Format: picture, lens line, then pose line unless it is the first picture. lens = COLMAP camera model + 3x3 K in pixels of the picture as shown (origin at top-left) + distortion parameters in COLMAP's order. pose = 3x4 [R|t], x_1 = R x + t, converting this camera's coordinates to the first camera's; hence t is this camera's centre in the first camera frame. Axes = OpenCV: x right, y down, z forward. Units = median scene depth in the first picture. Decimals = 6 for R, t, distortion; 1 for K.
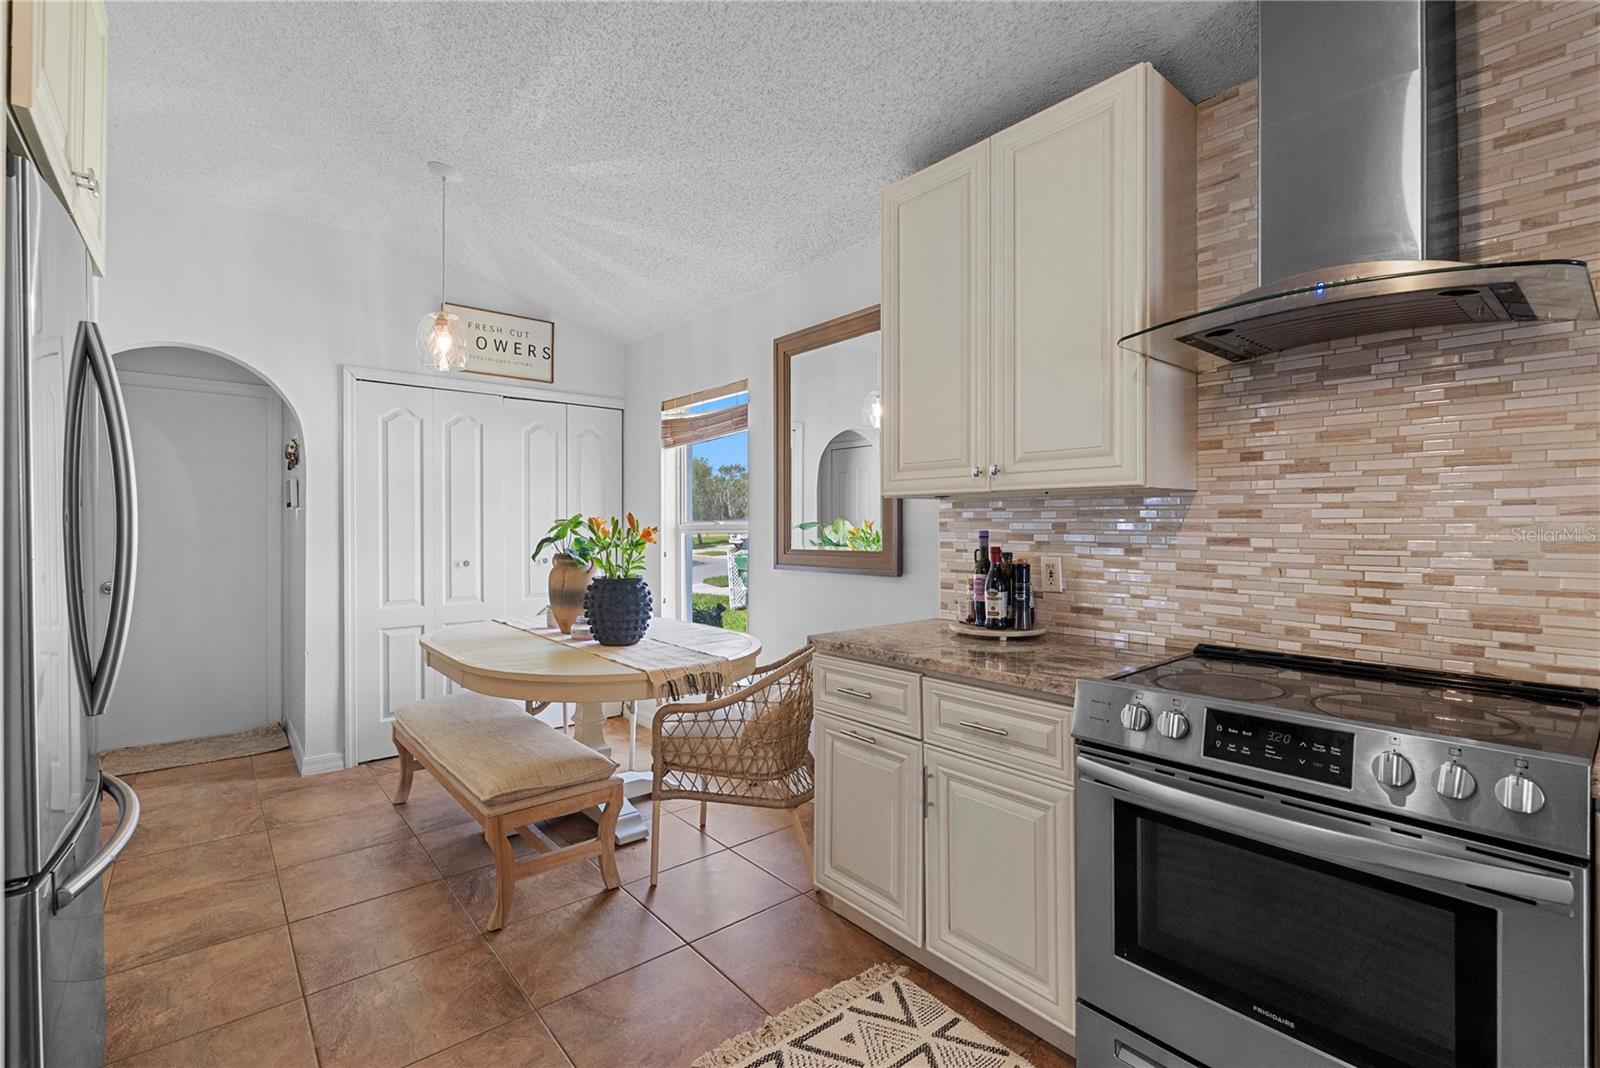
lens RADIAL K [[717.7, 0, 811.4], [0, 717.7, 524.5], [0, 0, 1]] dist [-0.004106, -0.000060]
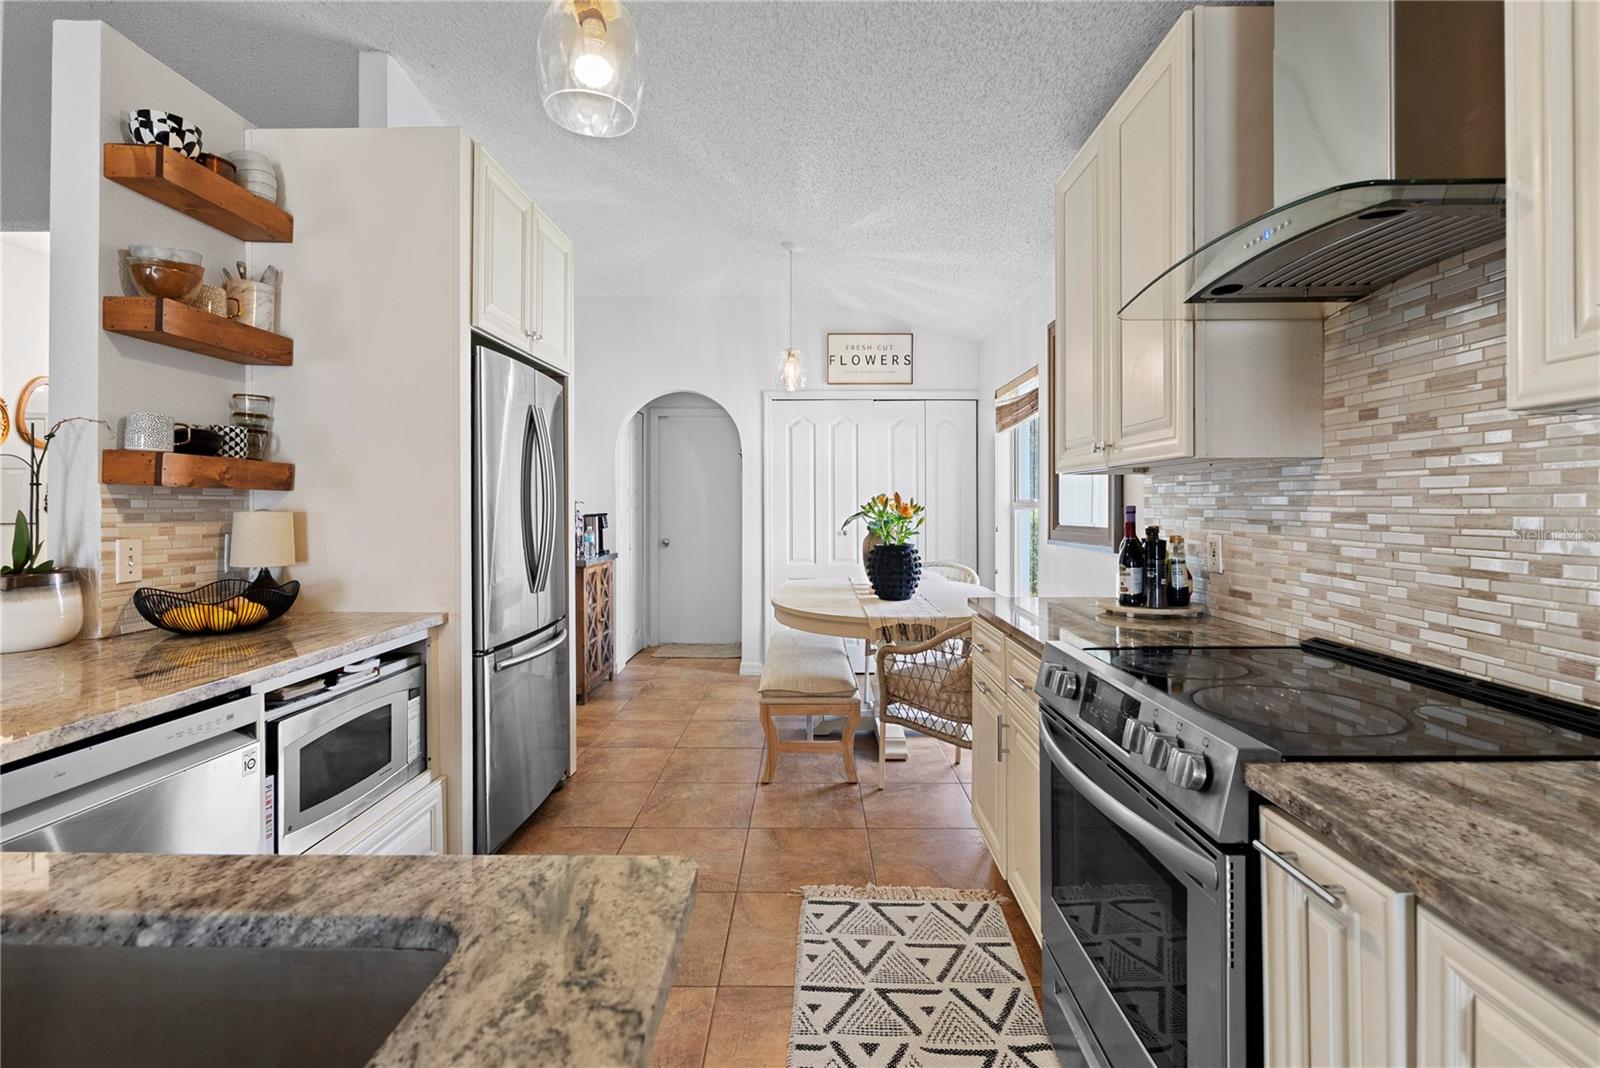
lens RADIAL K [[717.7, 0, 805.0], [0, 717.7, 504.5], [0, 0, 1]] dist [-0.004106, -0.000060]
pose [[0.756323, -0.000709, -0.654198, 0.631147], [0.000272, 1.000000, -0.000769, 0.008631], [0.654199, 0.000404, 0.756323, -0.043477]]
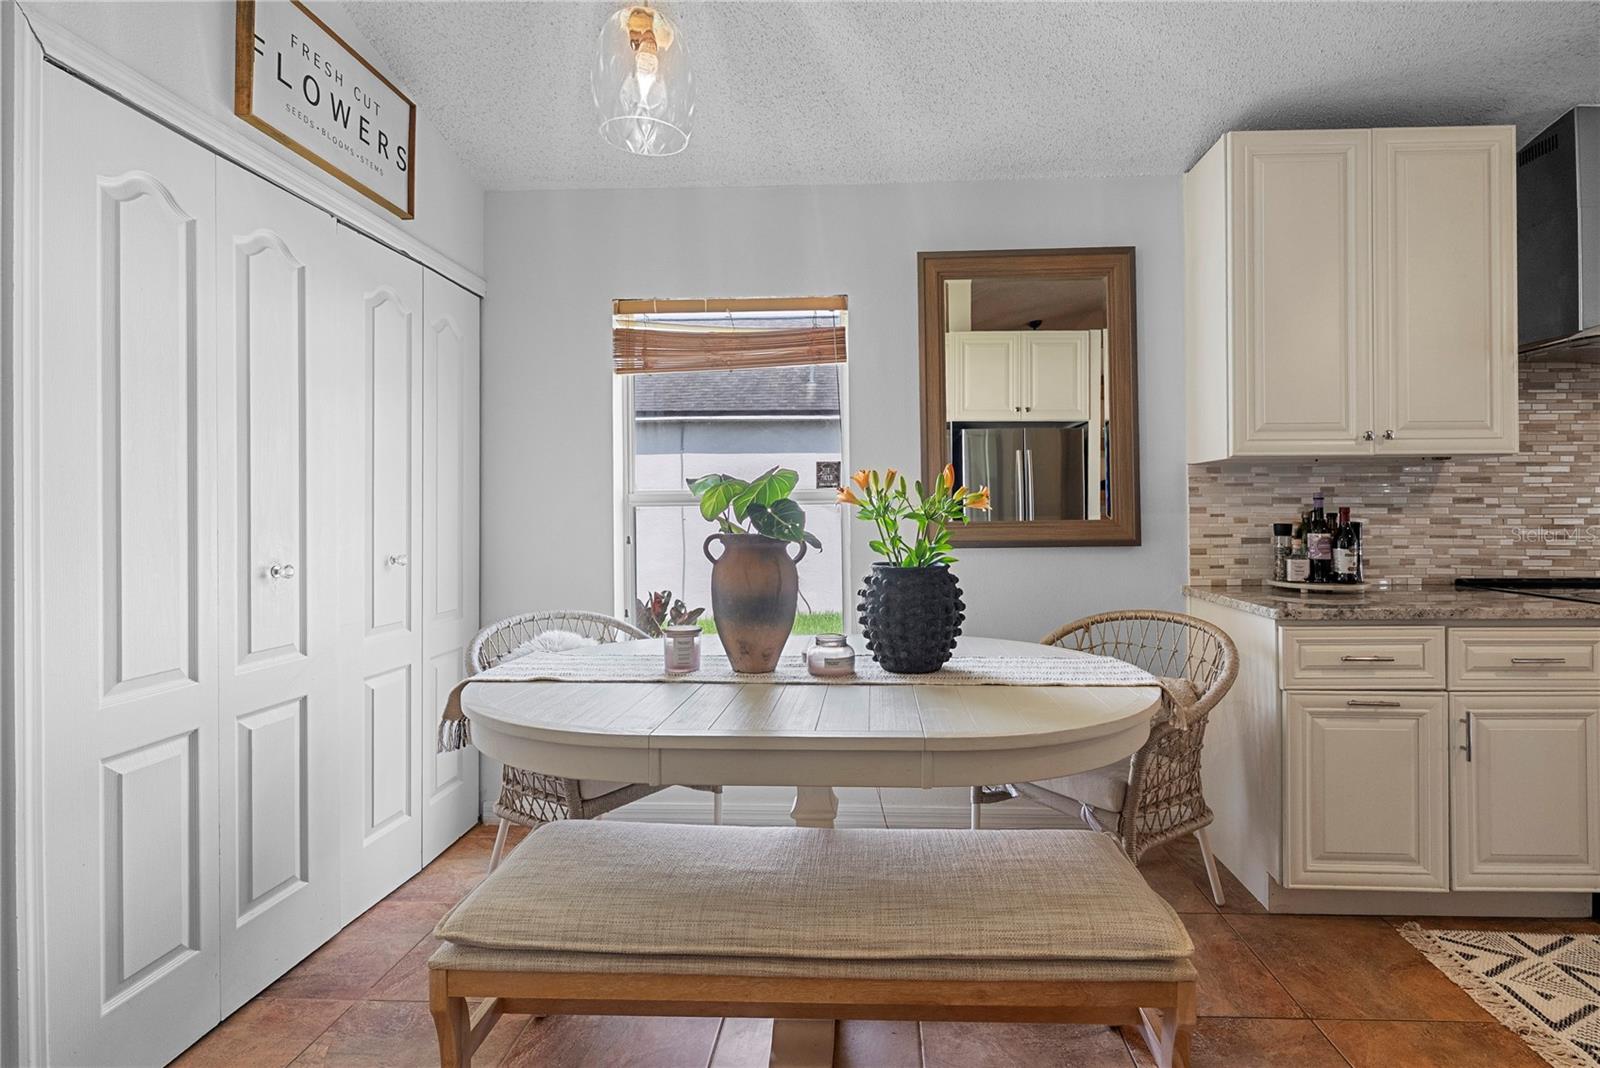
lens RADIAL K [[717.7, 0, 855.0], [0, 717.7, 511.9], [0, 0, 1]] dist [-0.004106, -0.000060]
pose [[0.682943, -0.002587, 0.730467, -1.156913], [0.004460, 0.999990, -0.000628, 0.039928], [-0.730458, 0.003687, 0.682947, 0.899751]]
